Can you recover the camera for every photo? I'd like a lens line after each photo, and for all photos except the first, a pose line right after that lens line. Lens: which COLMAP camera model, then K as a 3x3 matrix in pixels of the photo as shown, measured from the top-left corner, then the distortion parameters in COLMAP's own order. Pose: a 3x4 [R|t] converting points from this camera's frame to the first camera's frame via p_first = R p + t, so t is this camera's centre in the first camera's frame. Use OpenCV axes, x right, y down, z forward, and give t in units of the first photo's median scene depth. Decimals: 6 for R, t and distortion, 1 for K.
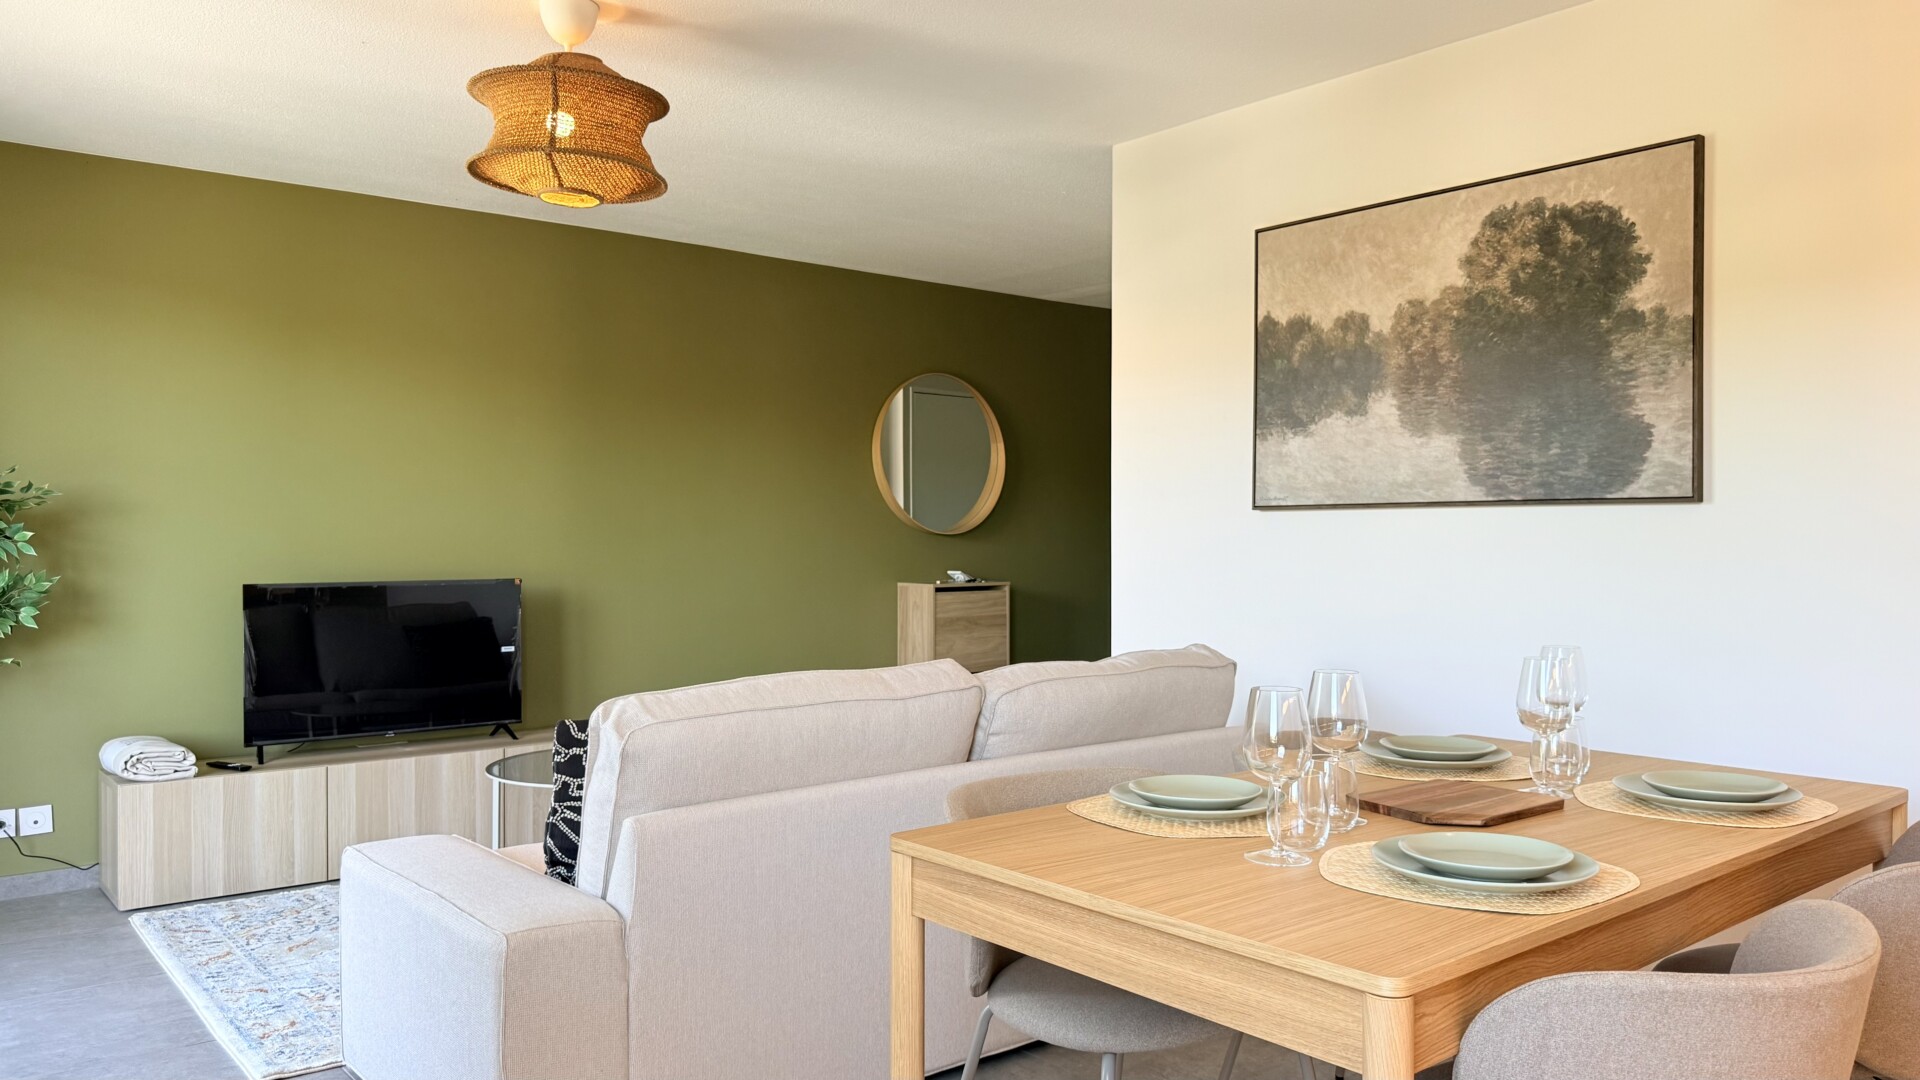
lens RADIAL K [[1353.6, 0, 966.5], [0, 1353.6, 546.9], [0, 0, 1]] dist [0.064541, -0.101856]
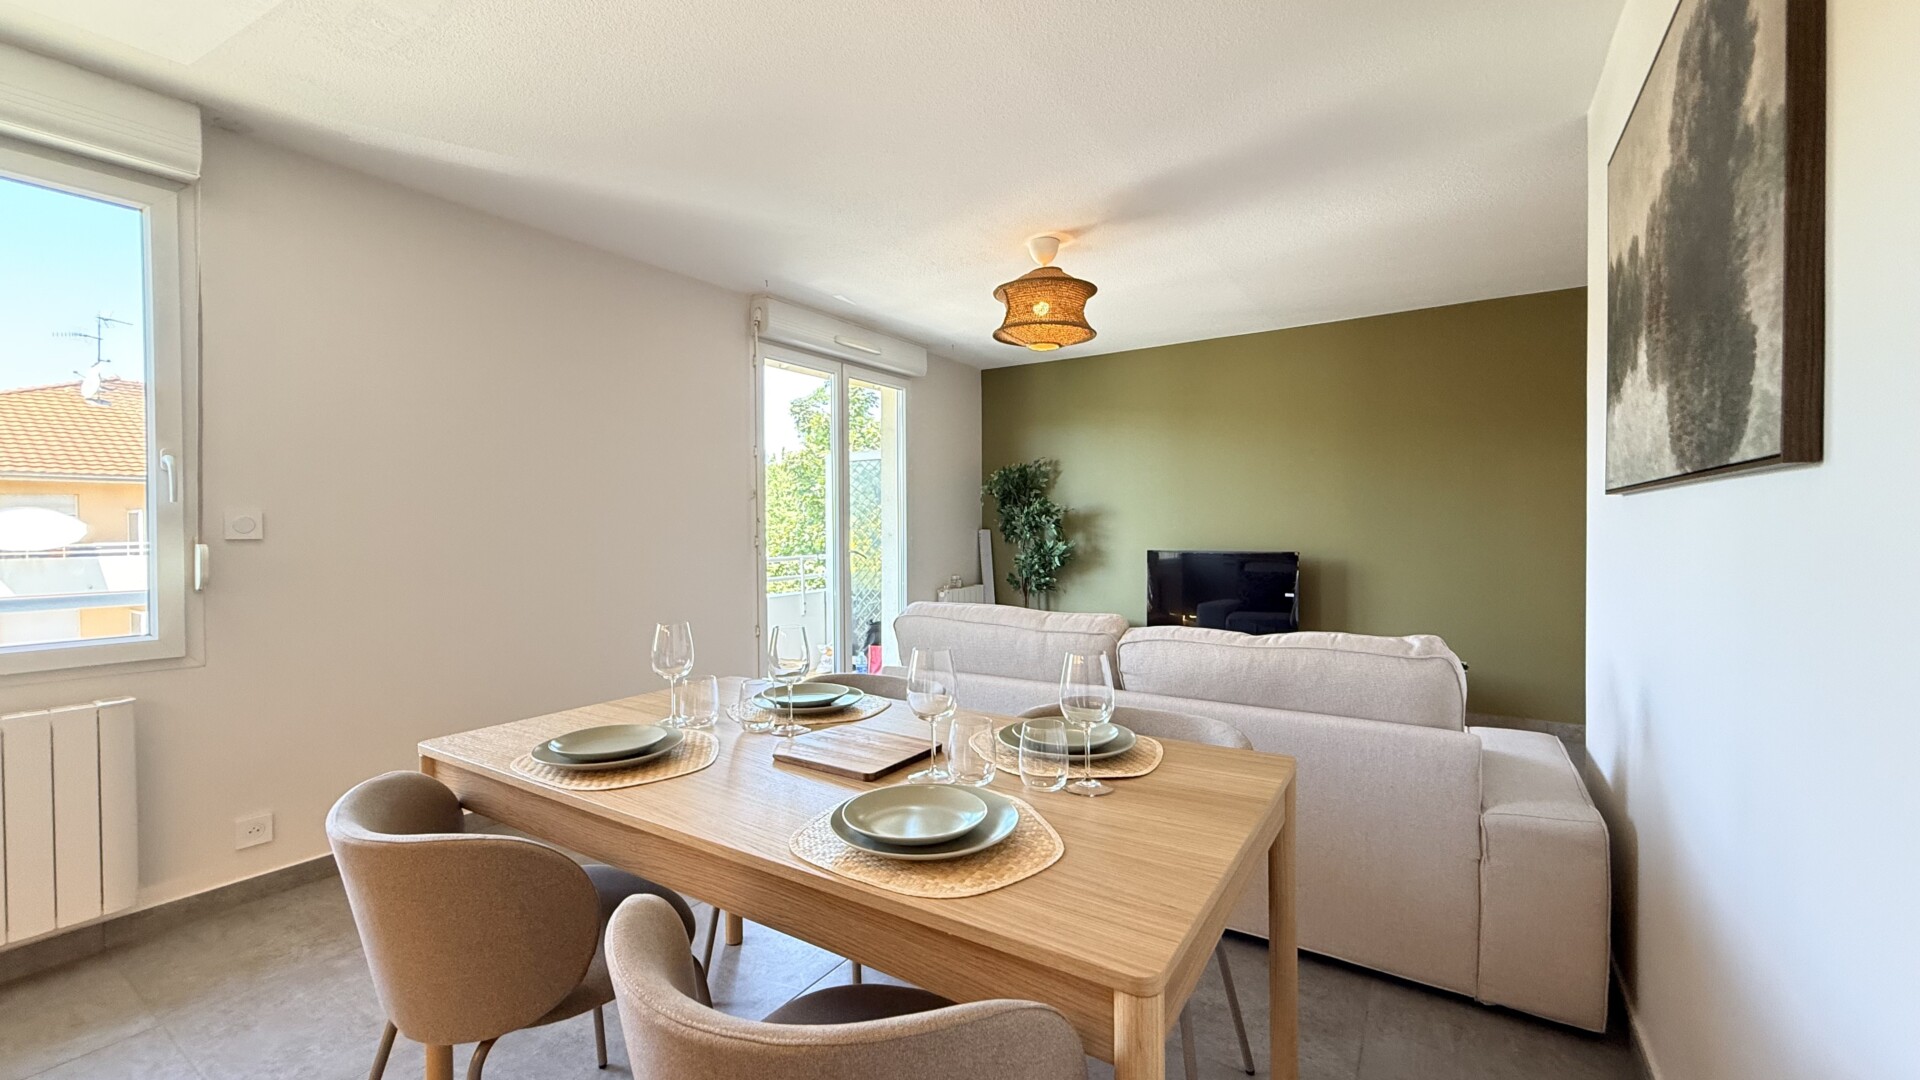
lens RADIAL K [[764.2, 0, 961.0], [0, 764.2, 537.2], [0, 0, 1]] dist [-0.002567, -0.000124]
pose [[0.293394, 0.011431, -0.955923, 0.708719], [0.000073, 0.999928, 0.011979, -0.008595], [0.955992, -0.003584, 0.293372, 0.610522]]
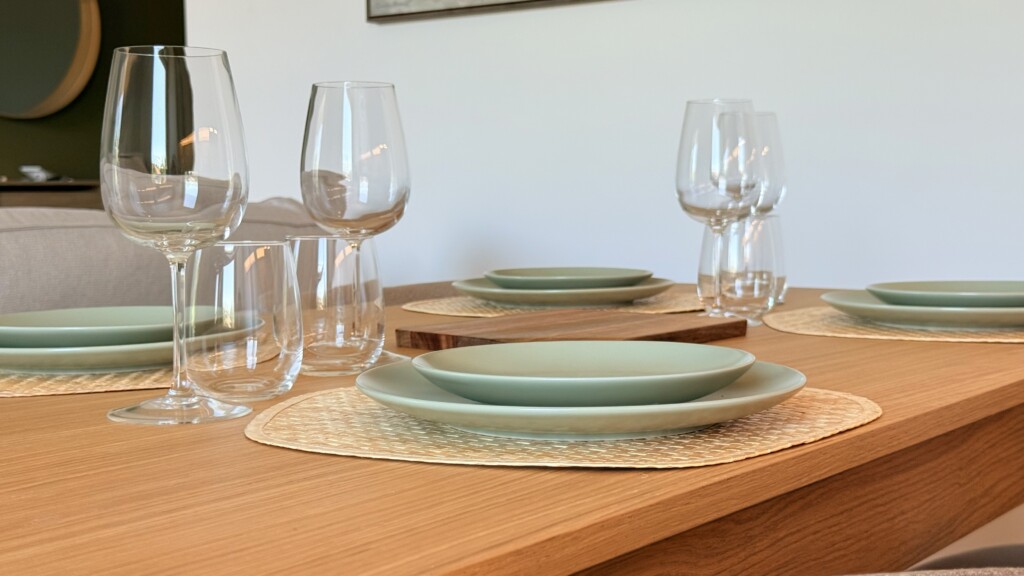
lens RADIAL K [[1442.1, 0, 533.2], [0, 1442.1, 287.7], [0, 0, 1]] dist [0.146701, -0.004735]
pose [[0.967812, -0.018582, 0.250987, 0.121644], [0.004284, 0.998342, 0.057393, 0.086524], [-0.251637, -0.054471, 0.966288, 0.266873]]
